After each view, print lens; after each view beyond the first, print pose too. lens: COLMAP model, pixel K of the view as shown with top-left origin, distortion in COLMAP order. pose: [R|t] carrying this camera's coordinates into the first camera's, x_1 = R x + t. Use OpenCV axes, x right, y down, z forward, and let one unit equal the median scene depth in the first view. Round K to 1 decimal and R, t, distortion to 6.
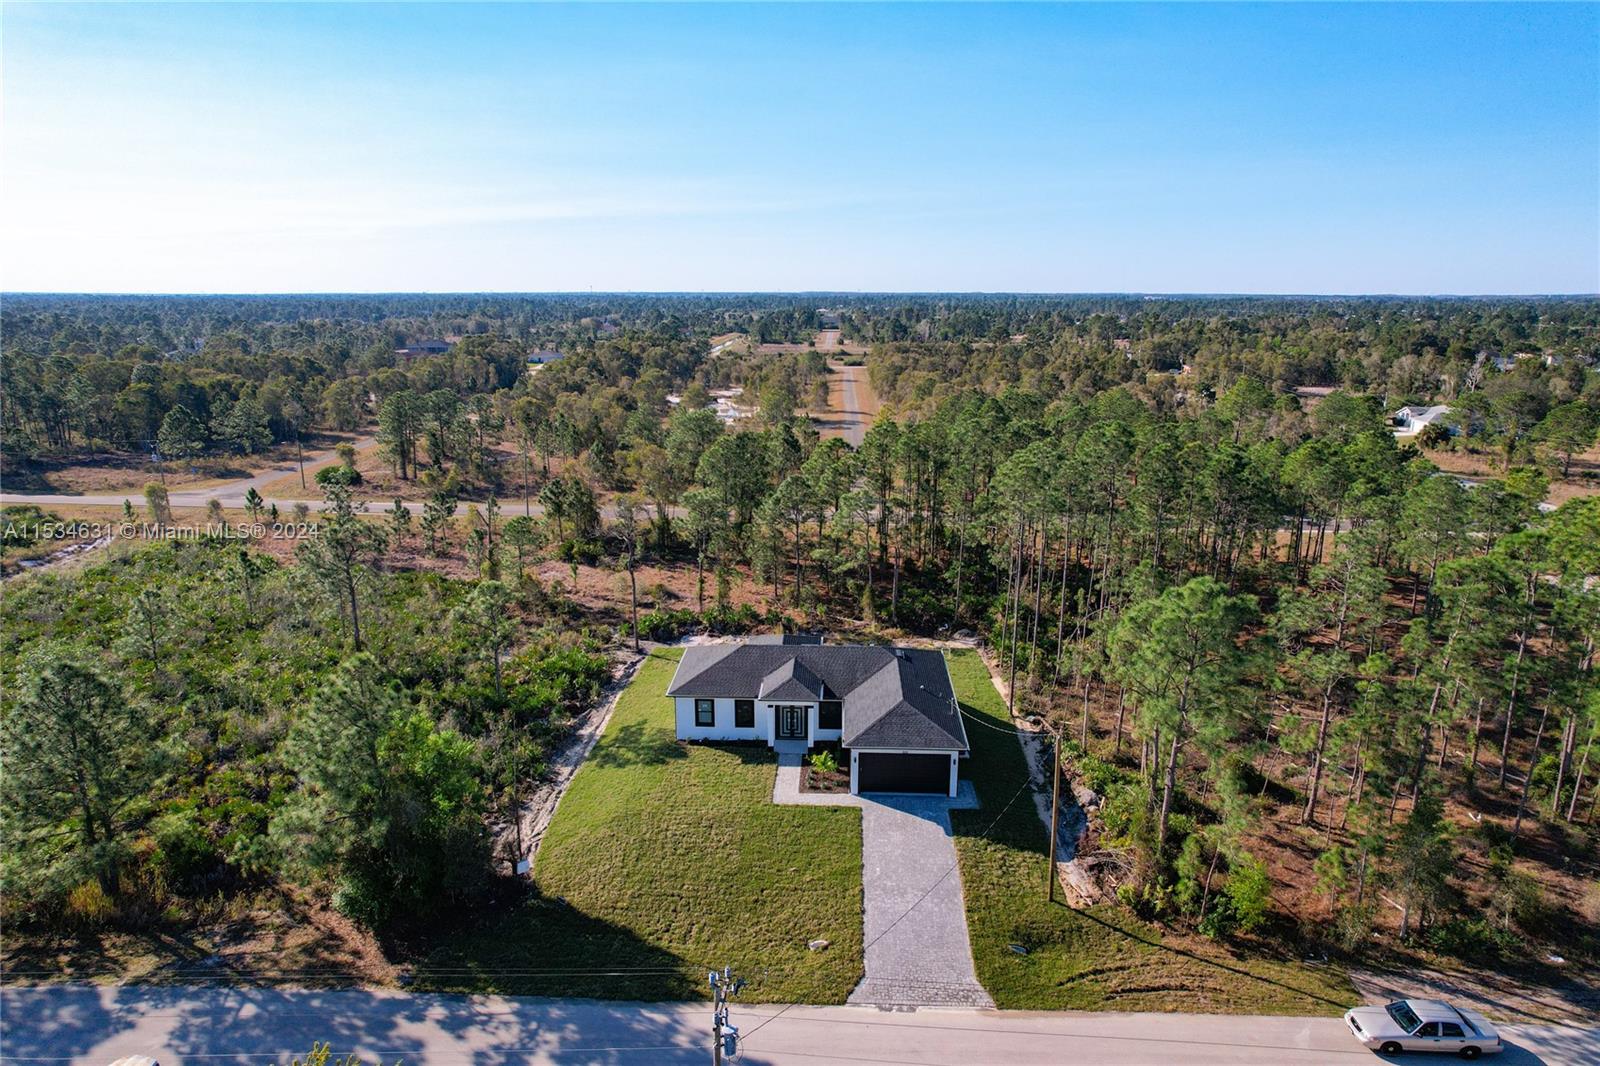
lens RADIAL K [[1013.0, 0, 796.5], [0, 1013.0, 531.2], [0, 0, 1]] dist [-0.044644, 0.061542]
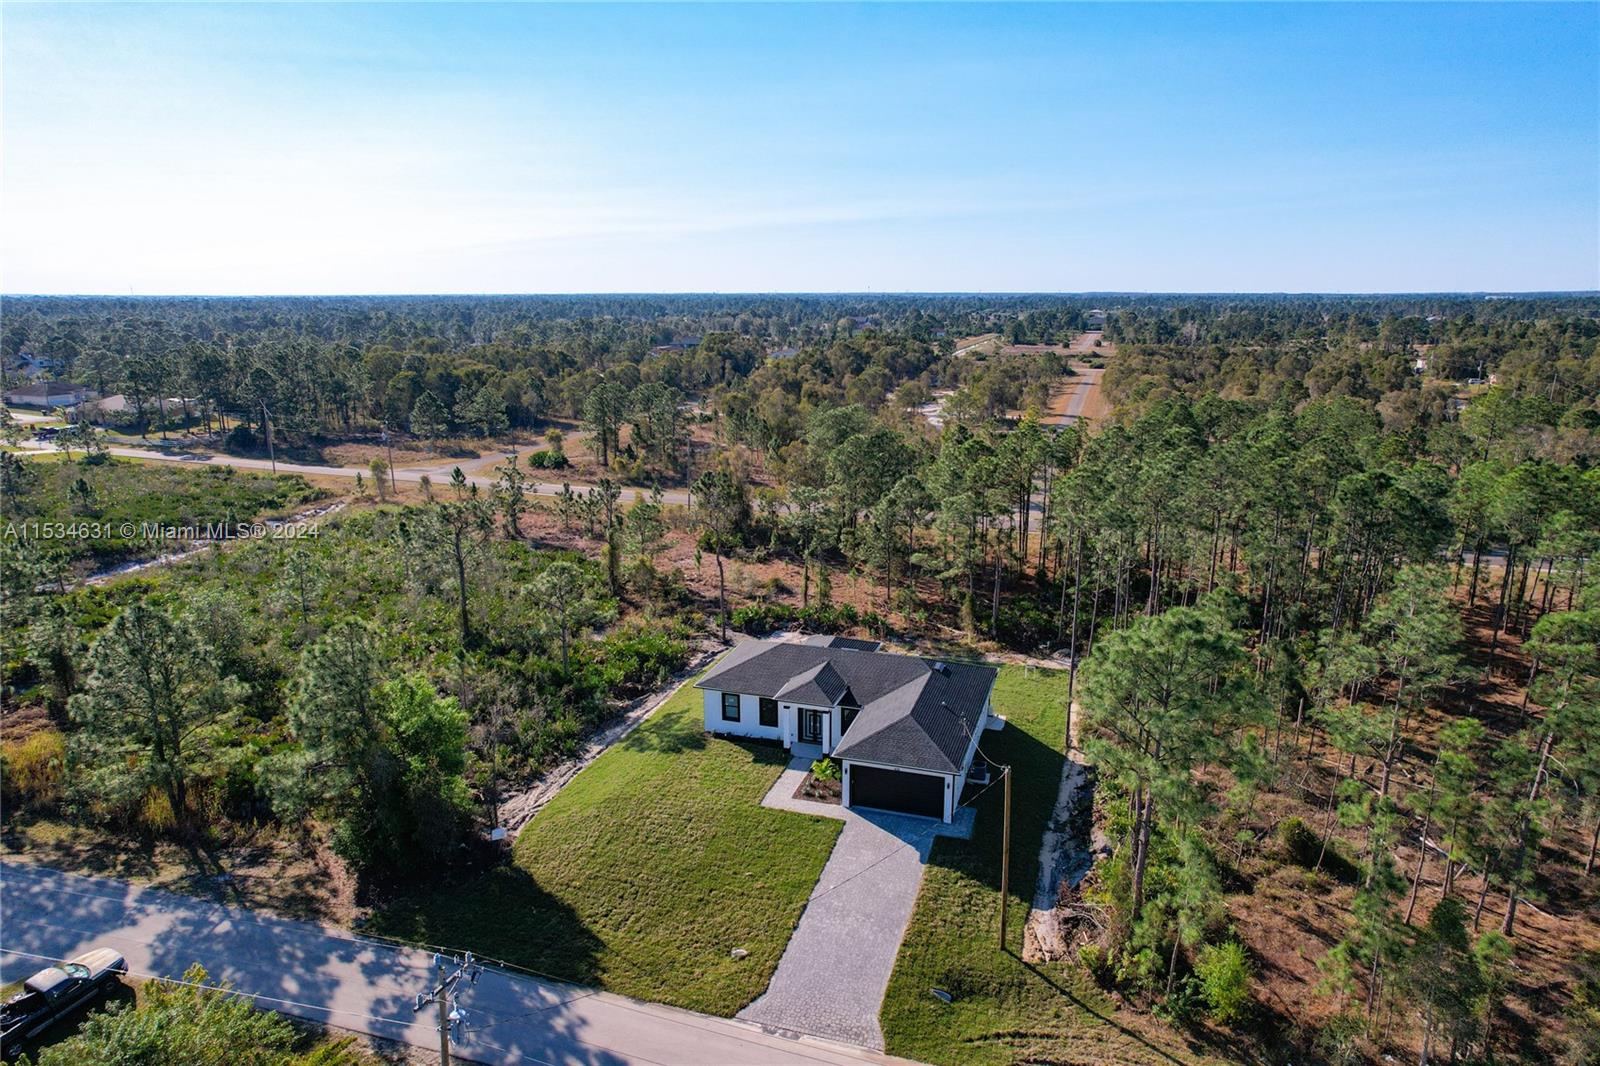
lens RADIAL K [[1010.9, 0, 798.3], [0, 1010.9, 528.6], [0, 0, 1]] dist [-0.037985, 0.060089]
pose [[0.964763, 0.057800, -0.256692, 0.241268], [-0.058428, 0.998278, 0.005183, -0.006125], [0.256549, 0.009997, 0.966479, 0.057027]]
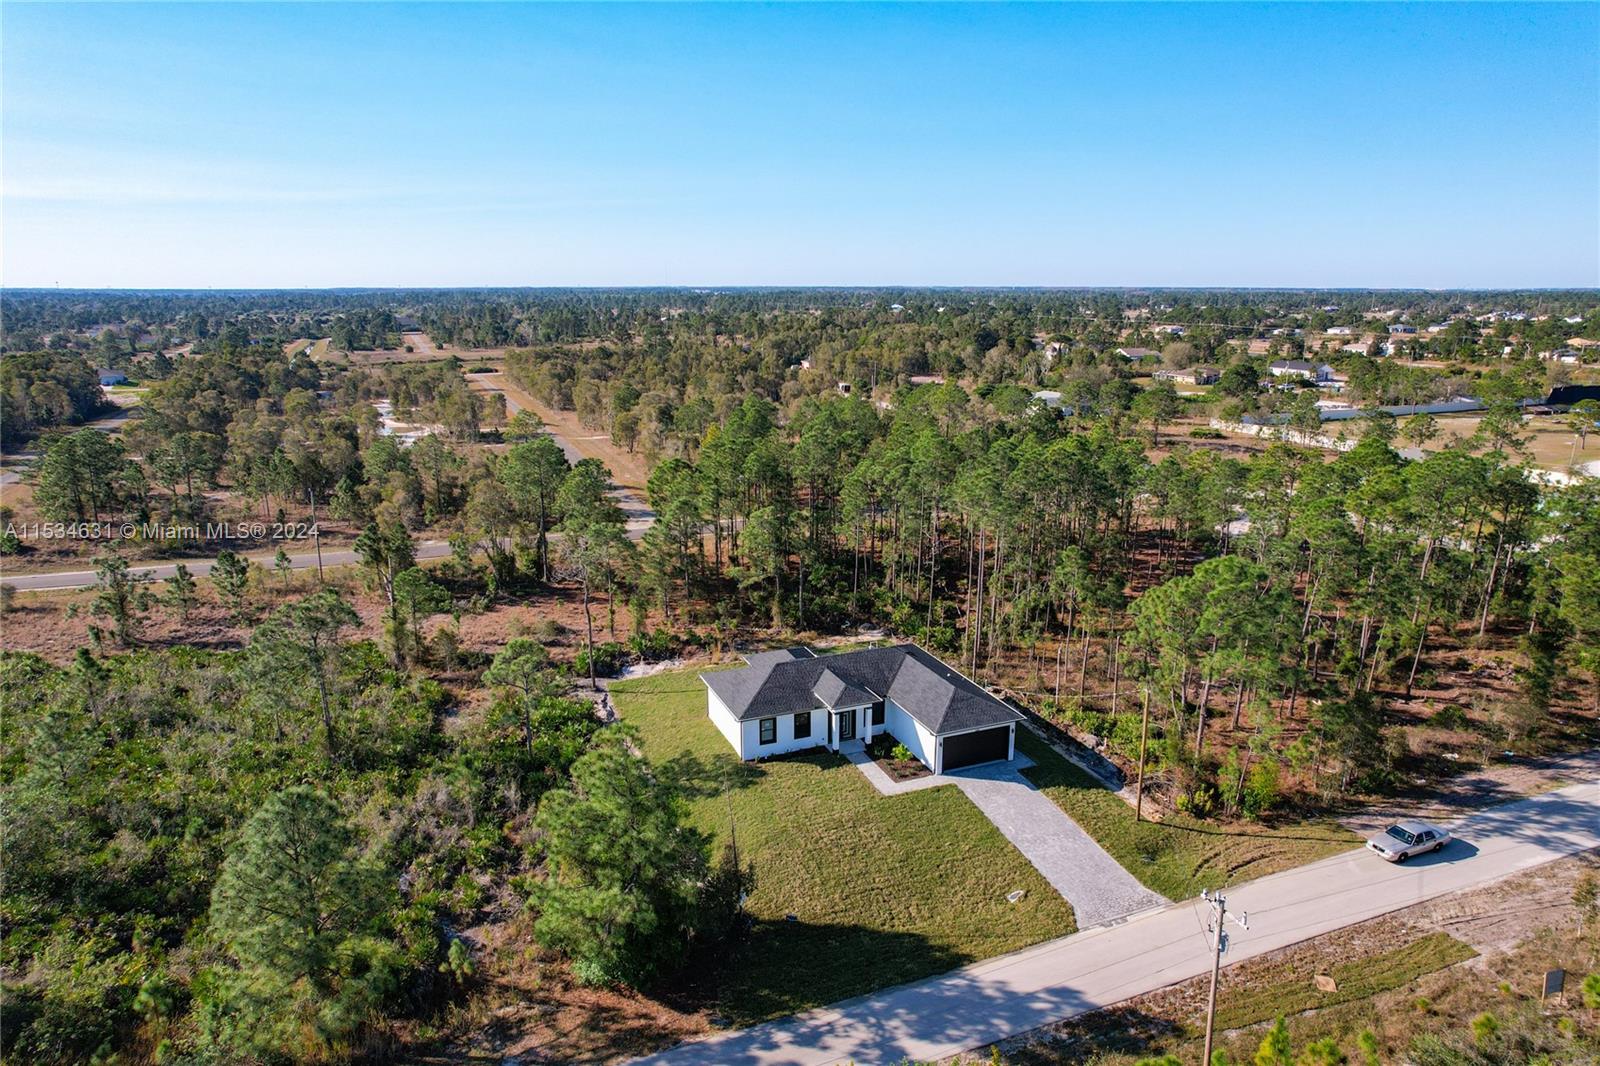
lens RADIAL K [[1018.9, 0, 804.1], [0, 1018.9, 530.1], [0, 0, 1]] dist [-0.047360, 0.060891]
pose [[0.908199, -0.099425, 0.406557, -0.520441], [0.098137, 0.994882, 0.024076, -0.060300], [-0.406870, 0.018033, 0.913308, -0.004883]]
